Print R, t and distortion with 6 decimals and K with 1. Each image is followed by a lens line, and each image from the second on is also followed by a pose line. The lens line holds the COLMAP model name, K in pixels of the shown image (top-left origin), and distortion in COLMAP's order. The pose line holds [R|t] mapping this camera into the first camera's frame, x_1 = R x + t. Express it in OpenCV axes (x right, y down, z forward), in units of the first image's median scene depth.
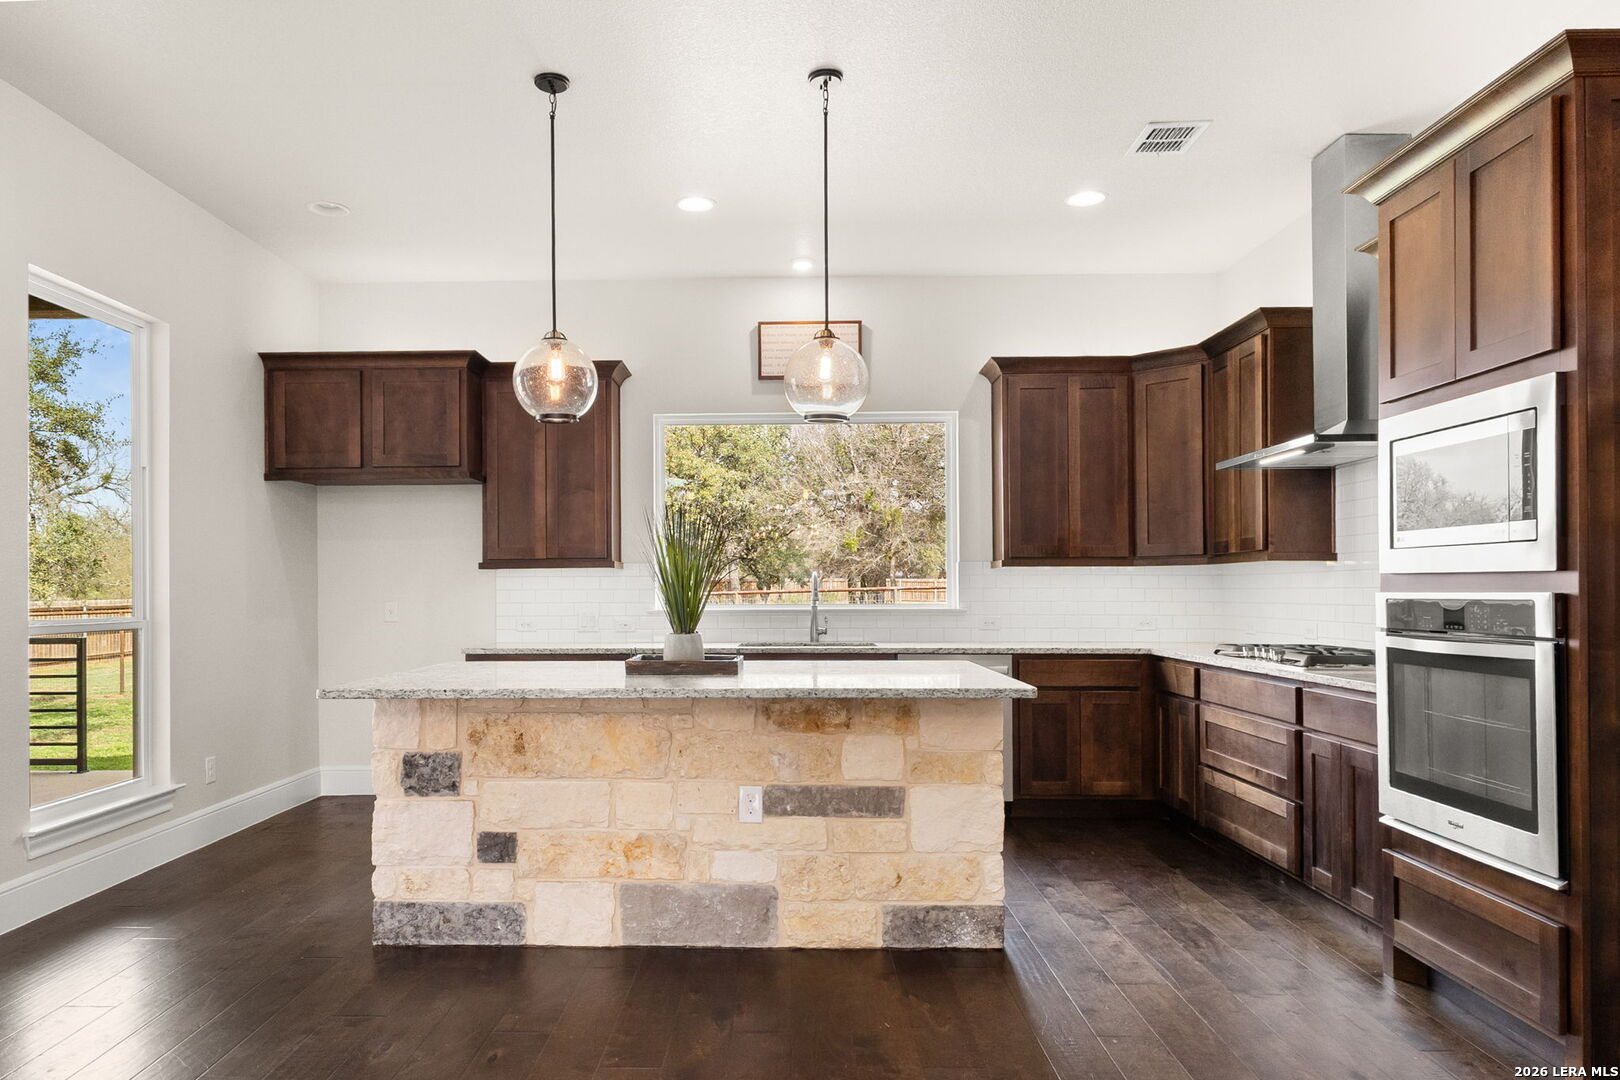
lens RADIAL K [[1050.4, 0, 759.5], [0, 1050.4, 581.6], [0, 0, 1]] dist [0.002840, -0.001587]
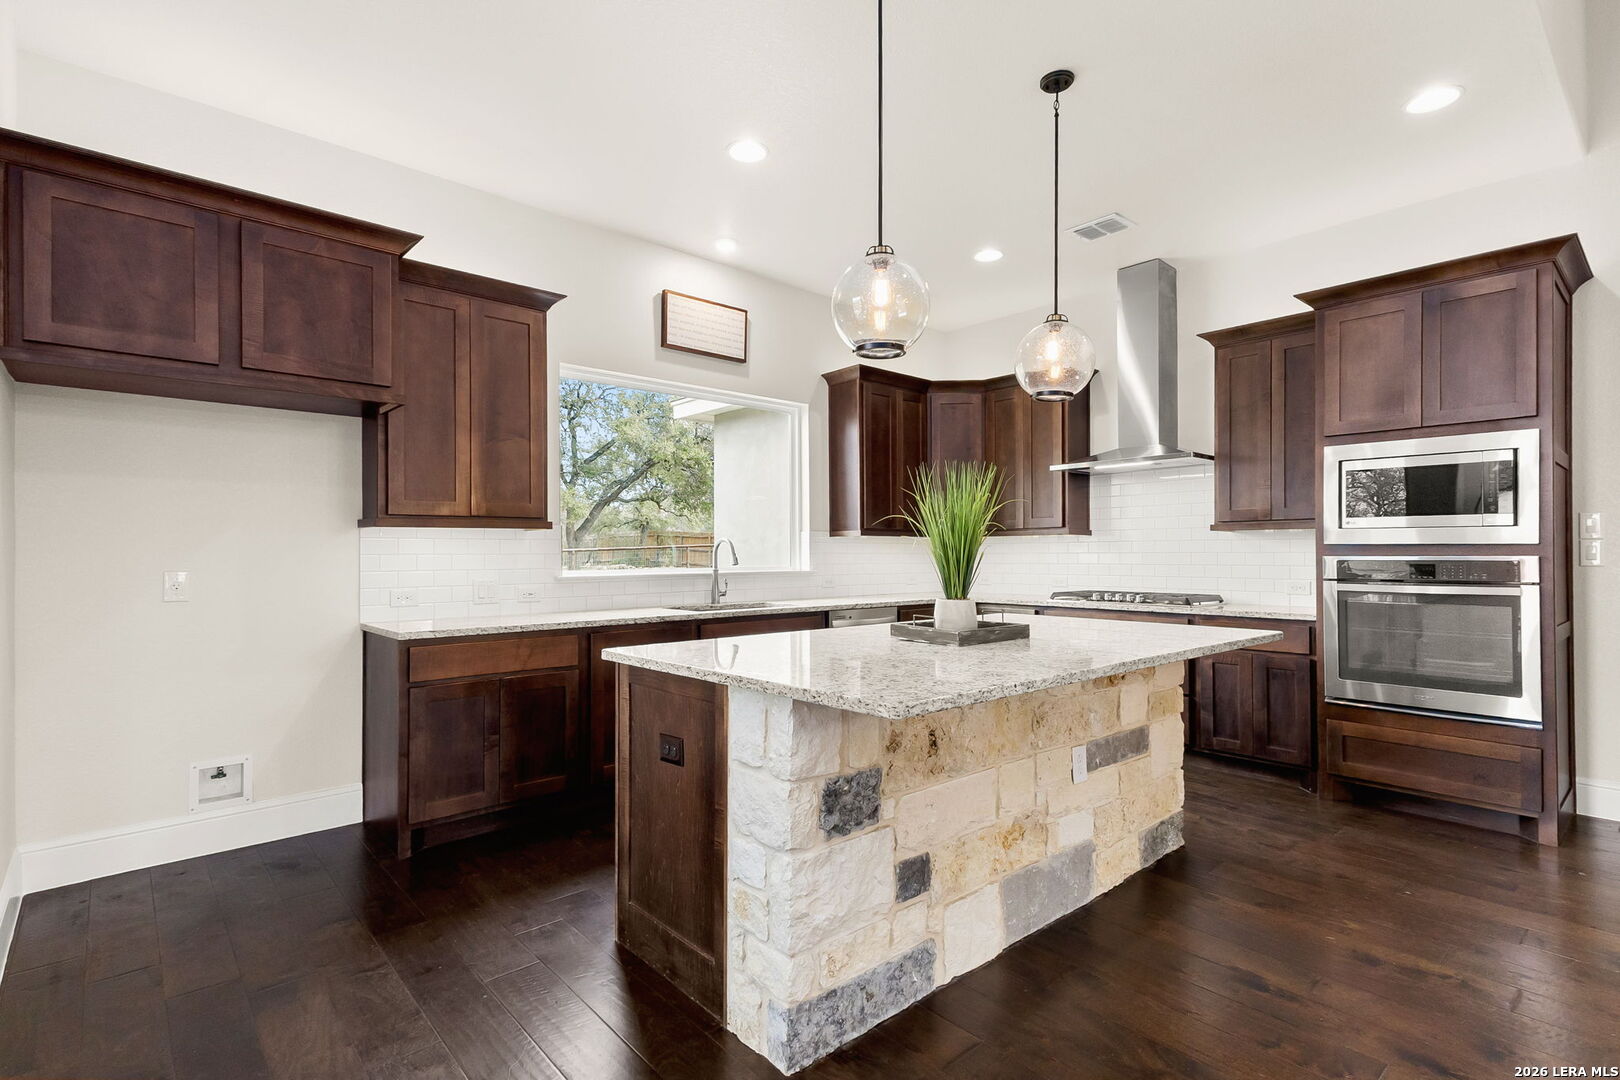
lens RADIAL K [[775.7, 0, 830.8], [0, 775.7, 542.7], [0, 0, 1]] dist [0.030705, -0.000035]
pose [[0.725134, 0.011715, 0.688508, -0.703091], [-0.005546, 0.999922, -0.011172, 0.007087], [-0.688586, 0.004282, 0.725143, 0.613737]]
